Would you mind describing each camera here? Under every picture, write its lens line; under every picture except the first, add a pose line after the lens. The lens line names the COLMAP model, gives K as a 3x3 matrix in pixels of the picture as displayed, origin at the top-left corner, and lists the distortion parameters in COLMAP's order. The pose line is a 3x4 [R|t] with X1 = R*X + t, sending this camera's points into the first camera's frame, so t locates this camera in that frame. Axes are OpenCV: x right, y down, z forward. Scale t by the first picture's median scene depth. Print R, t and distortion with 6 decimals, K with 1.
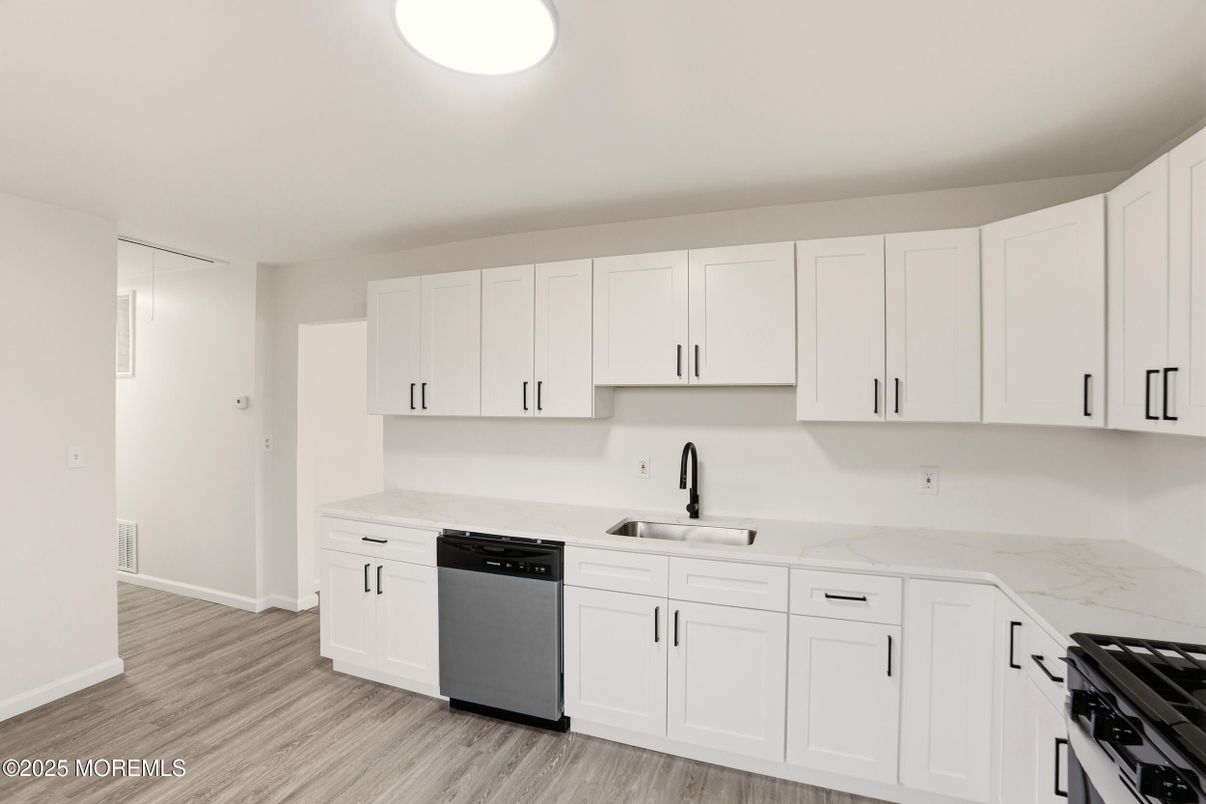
lens RADIAL K [[548.2, 0, 599.3], [0, 548.2, 399.2], [0, 0, 1]] dist [-0.001643, -0.000048]
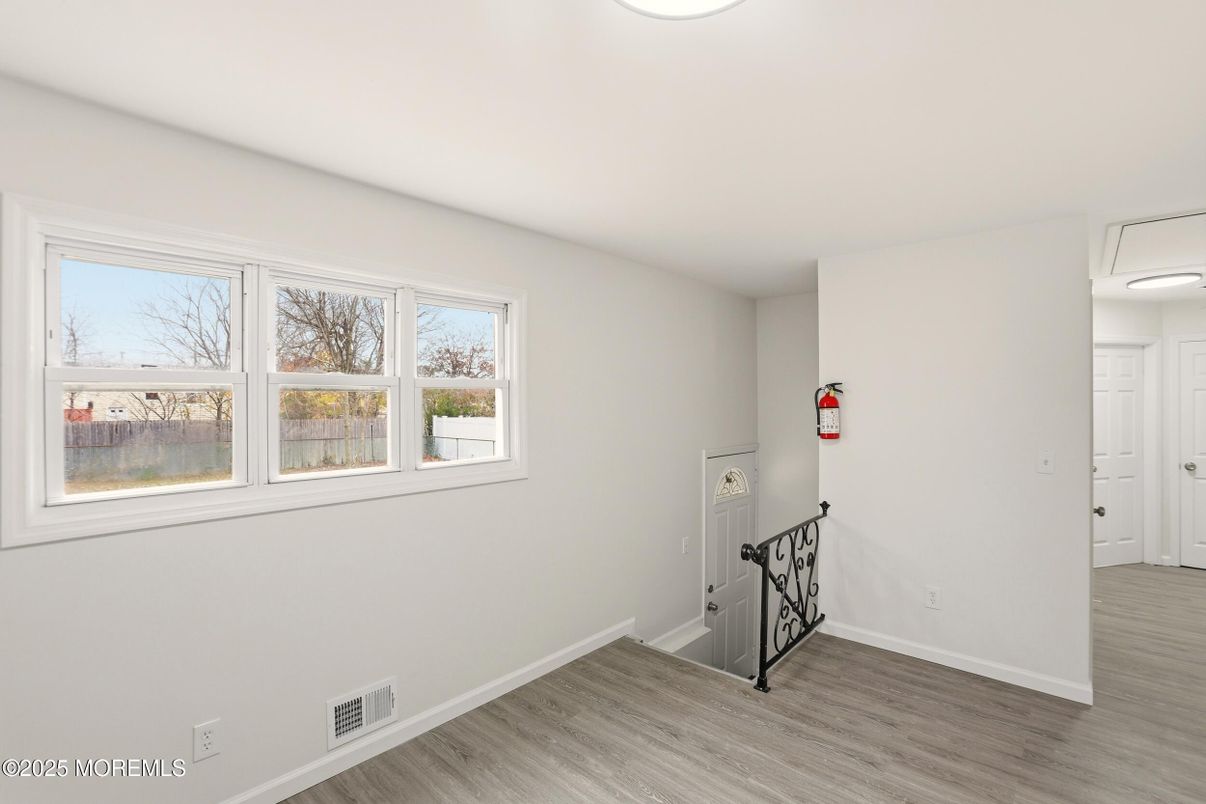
lens RADIAL K [[548.2, 0, 599.3], [0, 548.2, 399.2], [0, 0, 1]] dist [-0.001643, -0.000048]
pose [[-0.354555, -0.005944, -0.935016, 0.283451], [-0.001275, 0.999982, -0.005873, -0.005605], [0.935034, -0.000891, -0.354556, 0.561395]]
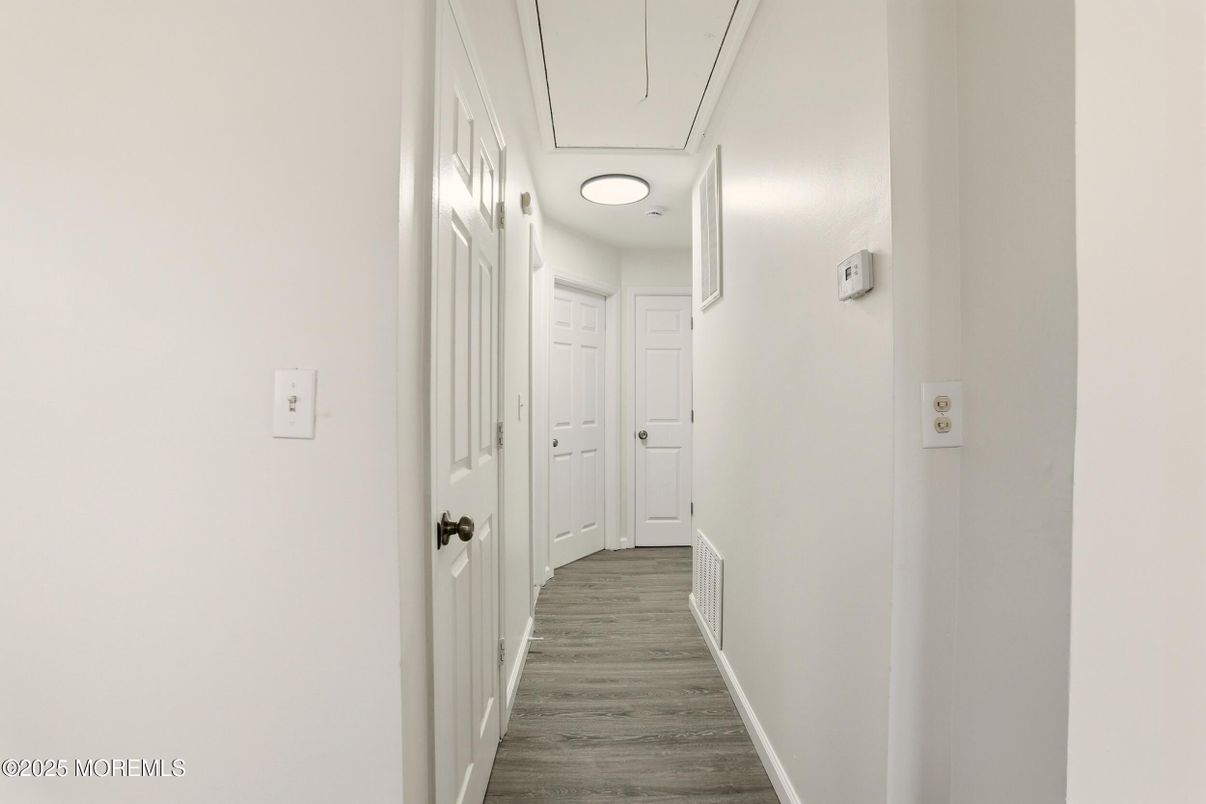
lens RADIAL K [[518.7, 0, 603.0], [0, 518.7, 402.0], [0, 0, 1]] dist [-0.000292, -0.000017]
pose [[0.355395, -0.007131, -0.934689, -0.580310], [0.000819, 0.999973, -0.007317, 0.102297], [0.934716, 0.001835, 0.355392, 1.022491]]
